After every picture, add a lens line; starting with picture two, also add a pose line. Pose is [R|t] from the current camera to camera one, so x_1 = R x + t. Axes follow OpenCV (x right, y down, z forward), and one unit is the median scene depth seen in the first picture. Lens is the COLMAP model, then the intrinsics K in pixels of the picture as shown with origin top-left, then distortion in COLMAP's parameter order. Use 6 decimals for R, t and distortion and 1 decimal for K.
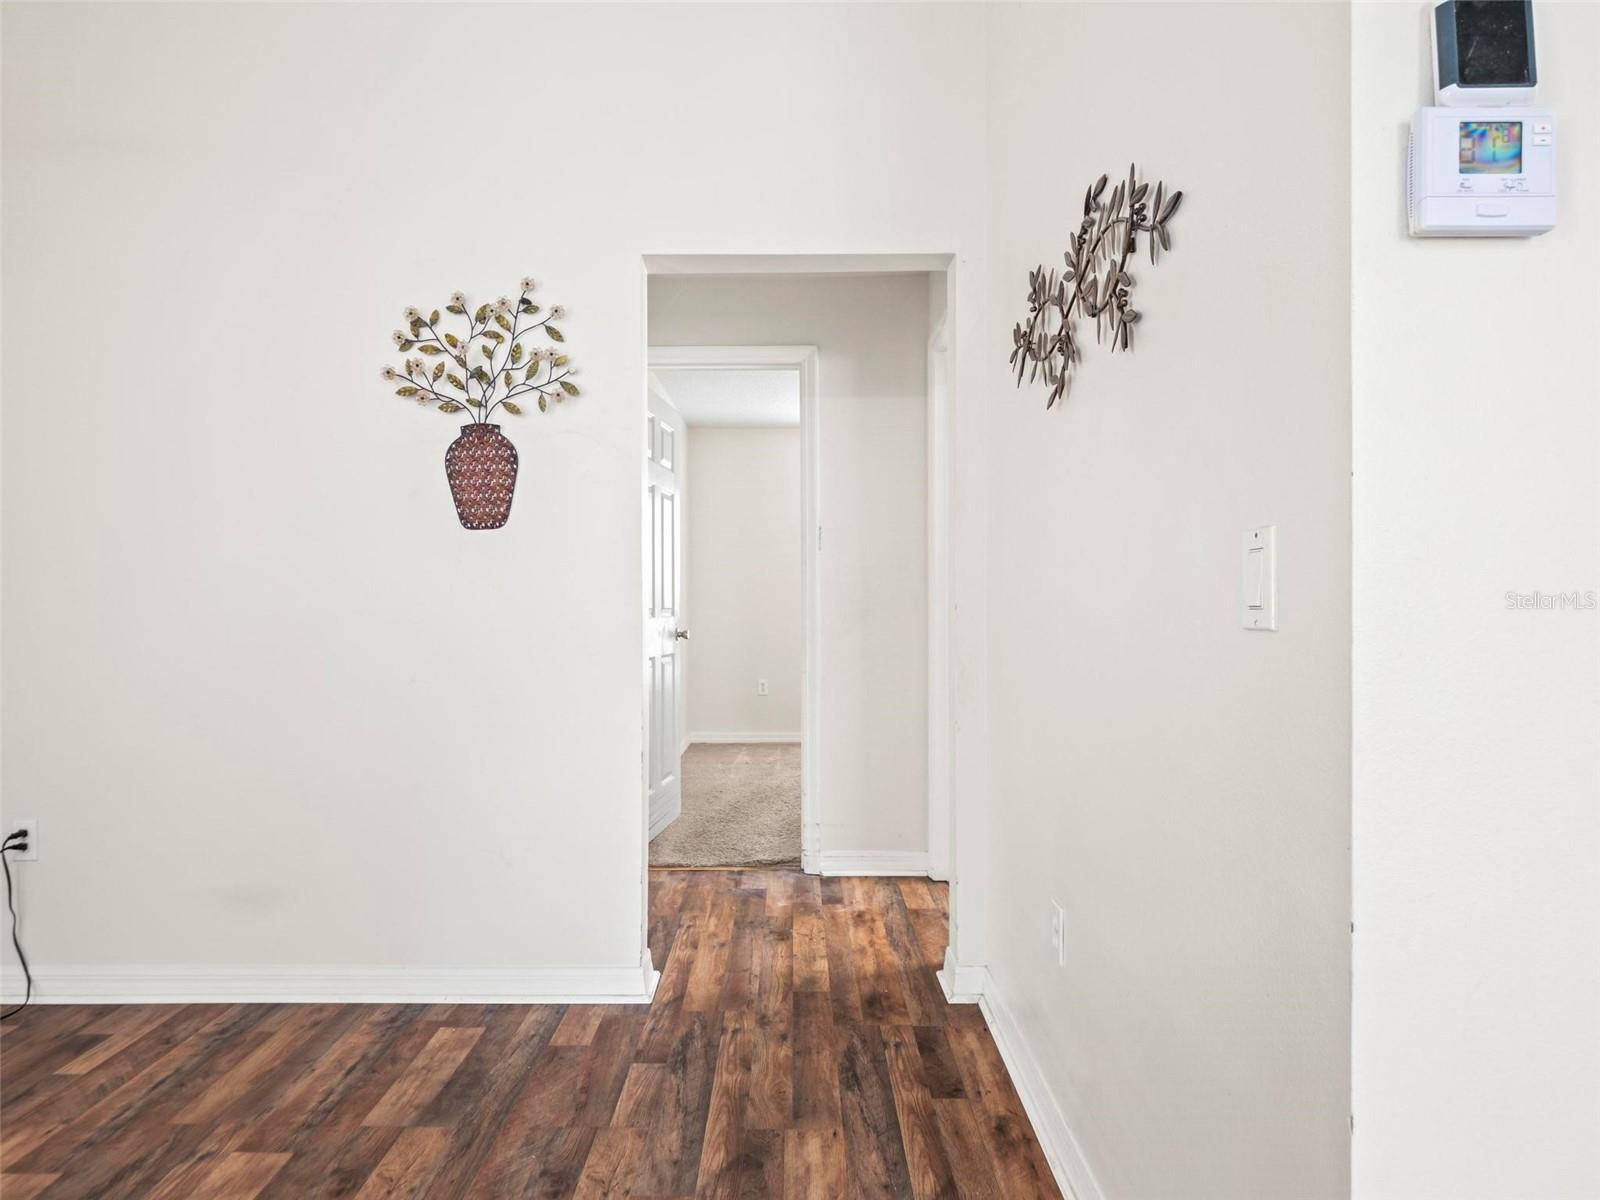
lens RADIAL K [[860.8, 0, 794.6], [0, 860.8, 609.2], [0, 0, 1]] dist [-0.007728, 0.003143]
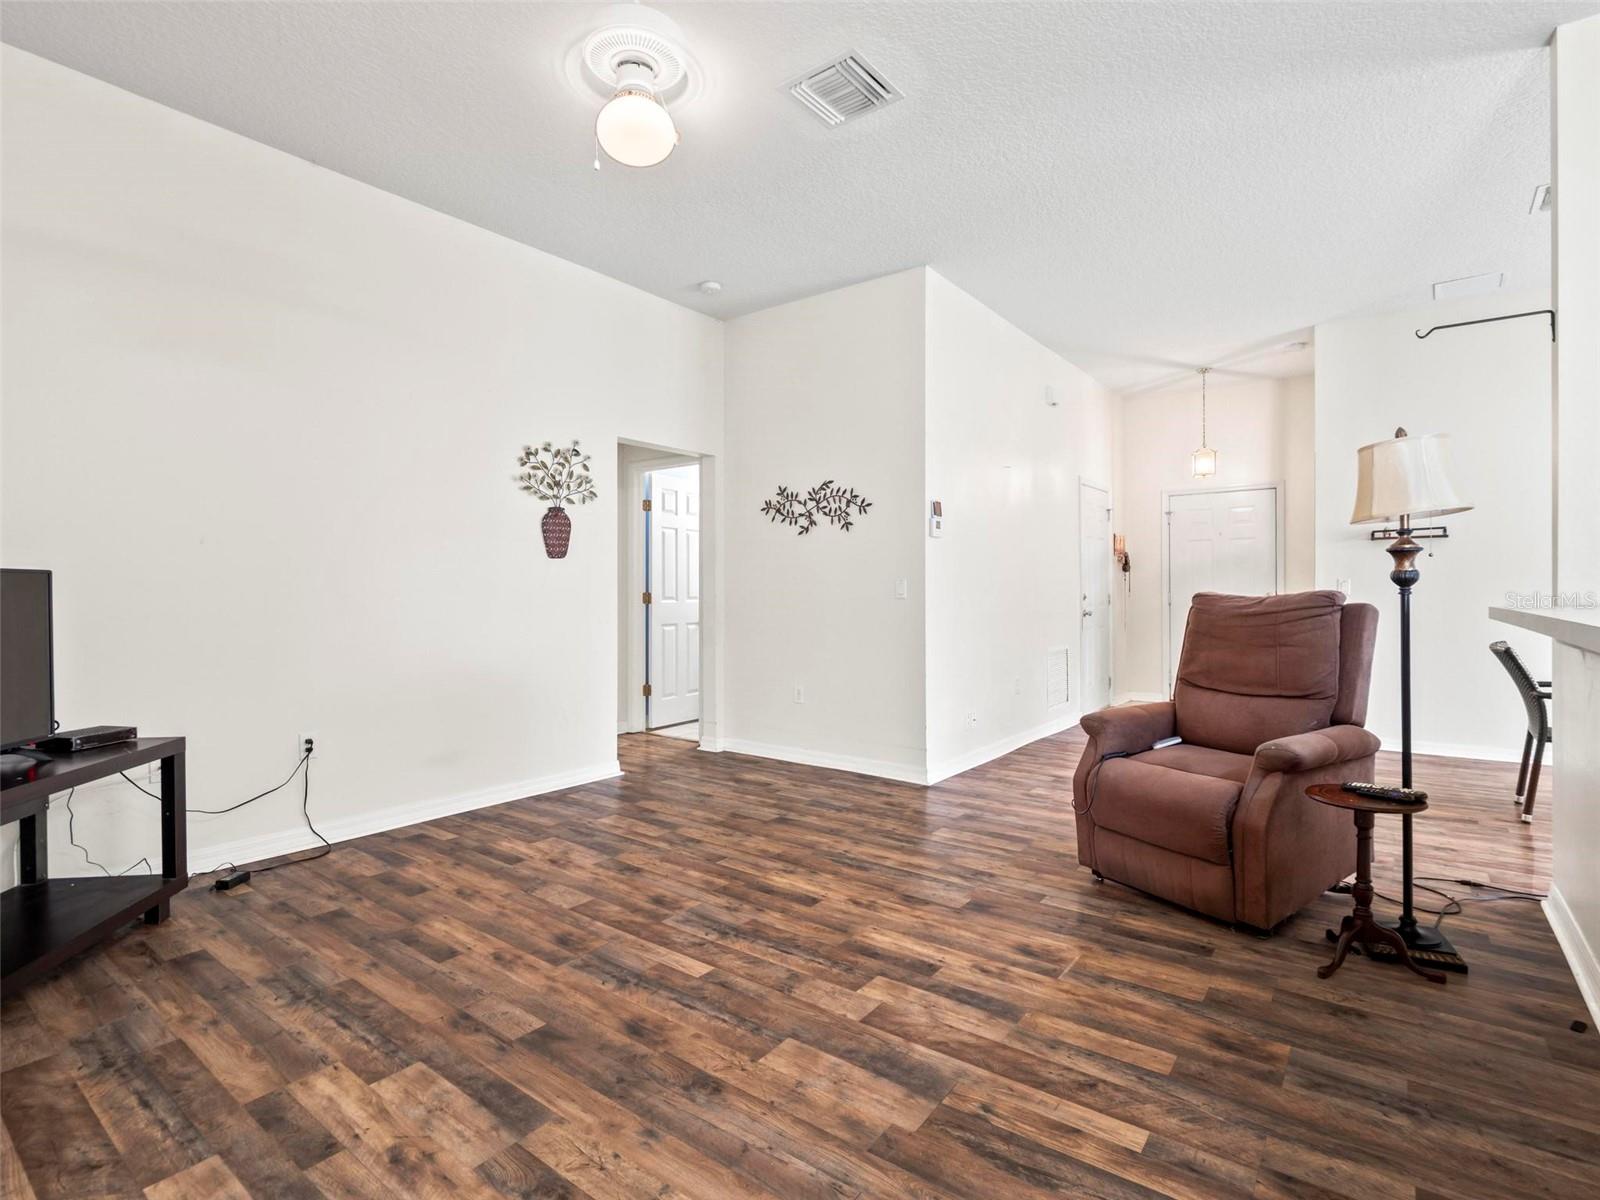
lens RADIAL K [[781.2, 0, 784.5], [0, 781.2, 595.2], [0, 0, 1]] dist [-0.015057, -0.002704]
pose [[0.614828, -0.004730, 0.788647, -1.510247], [0.008352, 0.999965, -0.000514, 0.000474], [-0.788617, 0.006903, 0.614846, -0.575332]]
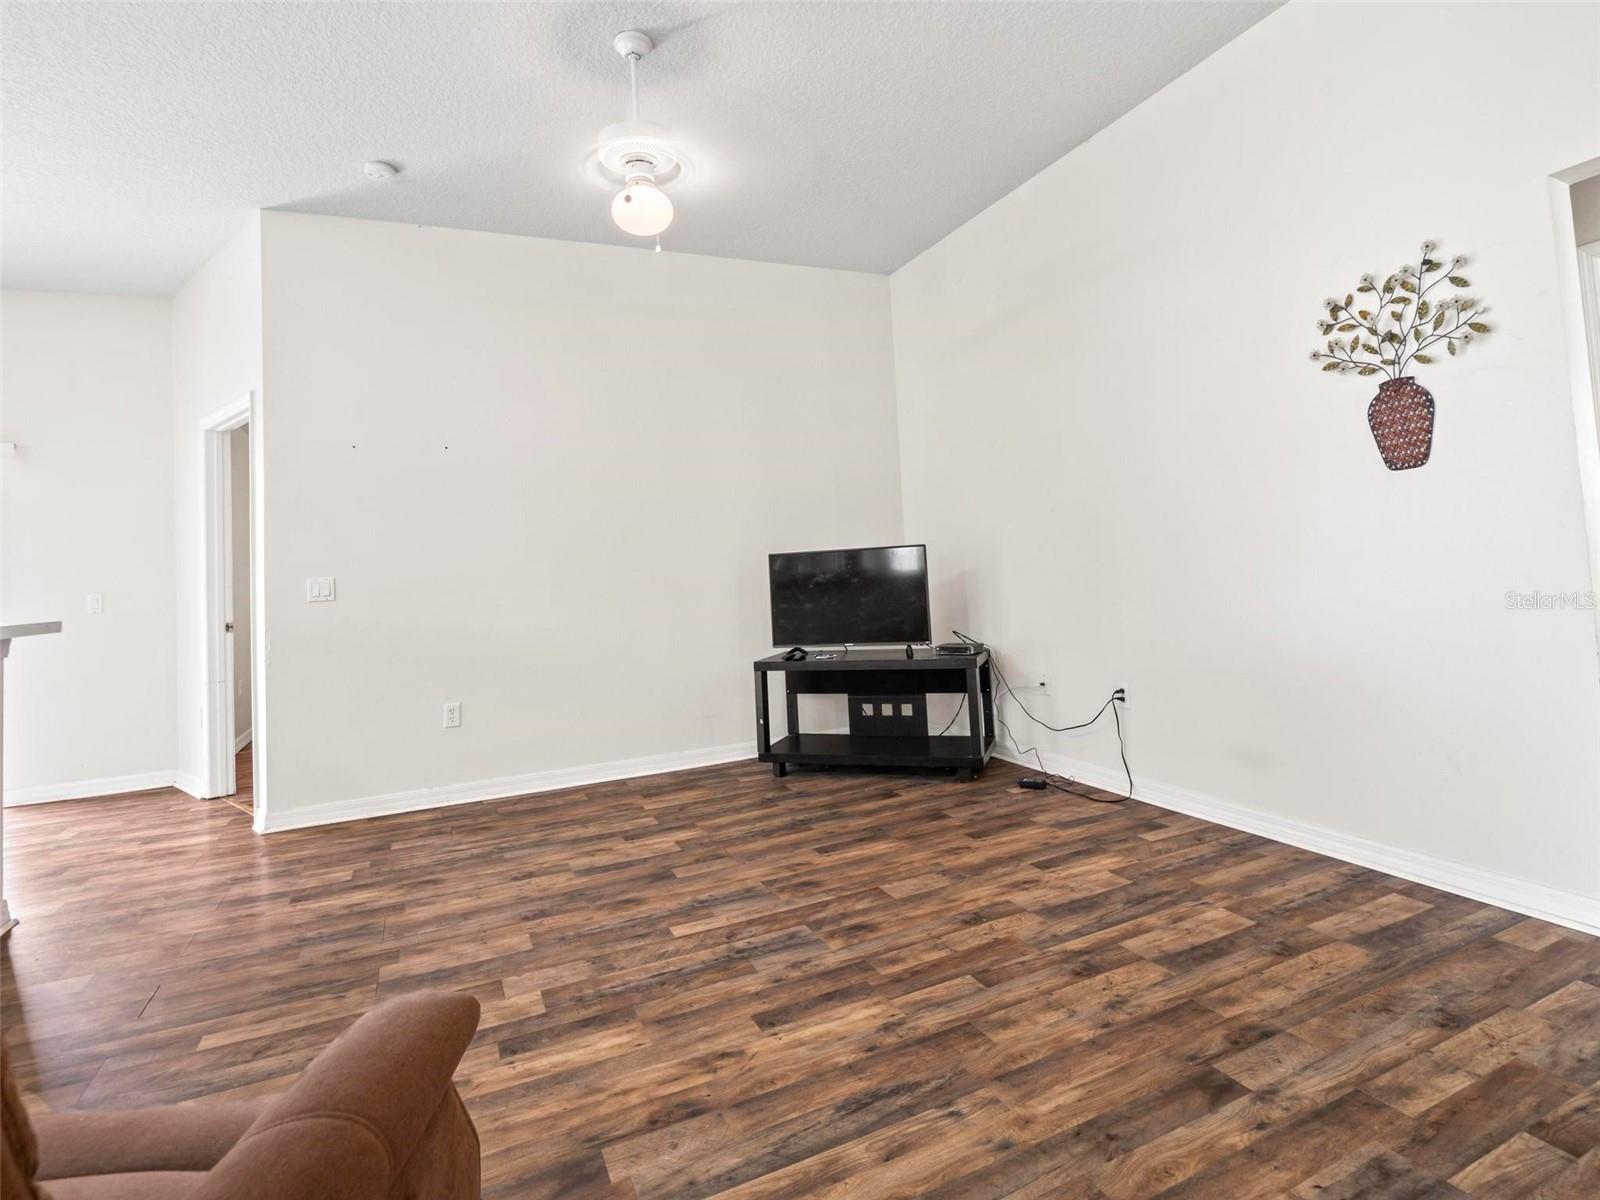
lens RADIAL K [[831.1, 0, 827.0], [0, 831.1, 524.2], [0, 0, 1]] dist [-0.005454, -0.003671]
pose [[0.432395, -0.066537, -0.899226, 0.295039], [0.050838, 0.997486, -0.049362, -0.004221], [0.900250, -0.024370, 0.434691, -0.180064]]
